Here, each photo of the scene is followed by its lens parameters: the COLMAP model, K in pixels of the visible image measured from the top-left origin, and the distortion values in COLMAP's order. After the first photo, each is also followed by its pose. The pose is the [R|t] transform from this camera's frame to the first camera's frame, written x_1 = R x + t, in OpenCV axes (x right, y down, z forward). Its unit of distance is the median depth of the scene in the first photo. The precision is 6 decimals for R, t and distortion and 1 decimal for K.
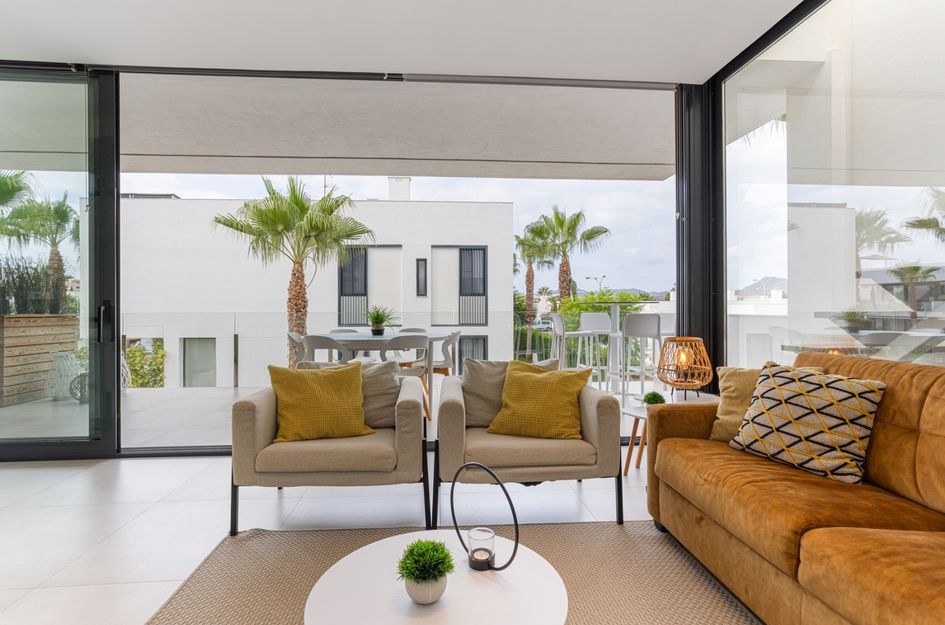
lens RADIAL K [[468.9, 0, 469.7], [0, 468.9, 306.1], [0, 0, 1]] dist [-0.032490, 0.022971]
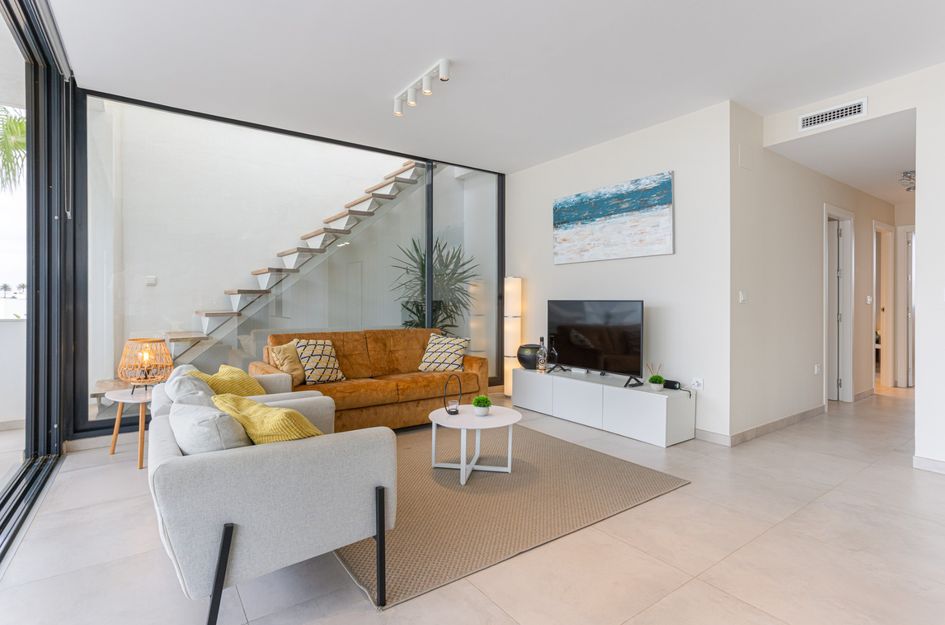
lens RADIAL K [[468.9, 0, 478.0], [0, 468.9, 302.7], [0, 0, 1]] dist [-0.032490, 0.022971]
pose [[-0.527849, 0.002992, 0.849333, -0.247635], [0.001927, 0.999995, -0.002325, -0.004340], [-0.849336, 0.000409, -0.527852, 0.250134]]
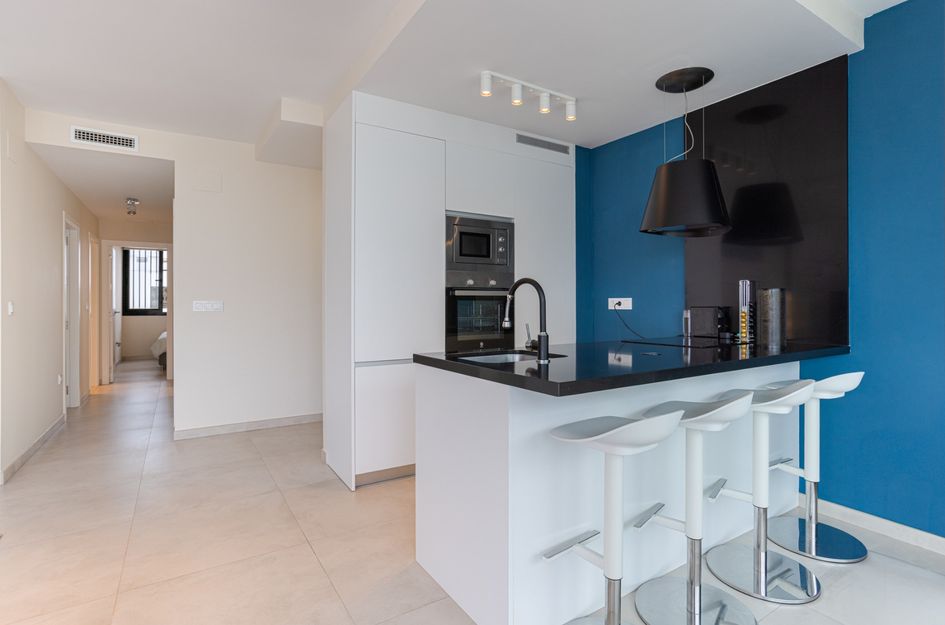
lens RADIAL K [[468.9, 0, 479.1], [0, 468.9, 305.9], [0, 0, 1]] dist [-0.032490, 0.022971]
pose [[-0.875109, 0.009248, -0.483837, -0.179788], [0.005053, 0.999937, 0.009975, -0.012072], [0.483899, 0.006284, -0.875101, 0.309157]]
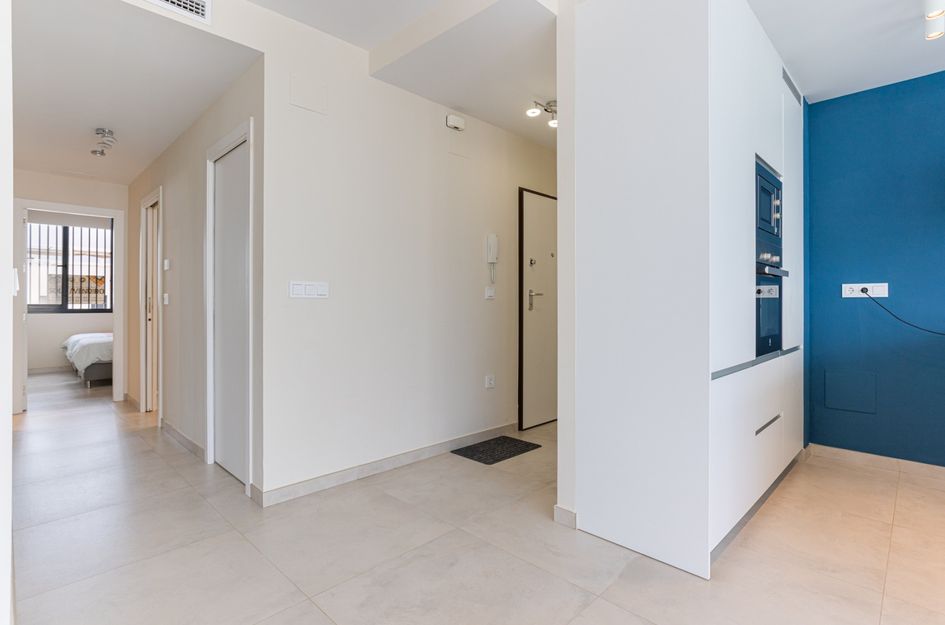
lens RADIAL K [[468.9, 0, 476.9], [0, 468.9, 303.1], [0, 0, 1]] dist [-0.032490, 0.022971]
pose [[-0.749549, 0.001713, -0.661947, -0.072956], [0.001018, 0.999998, 0.001435, -0.002428], [0.661948, 0.000402, -0.749550, 0.107513]]
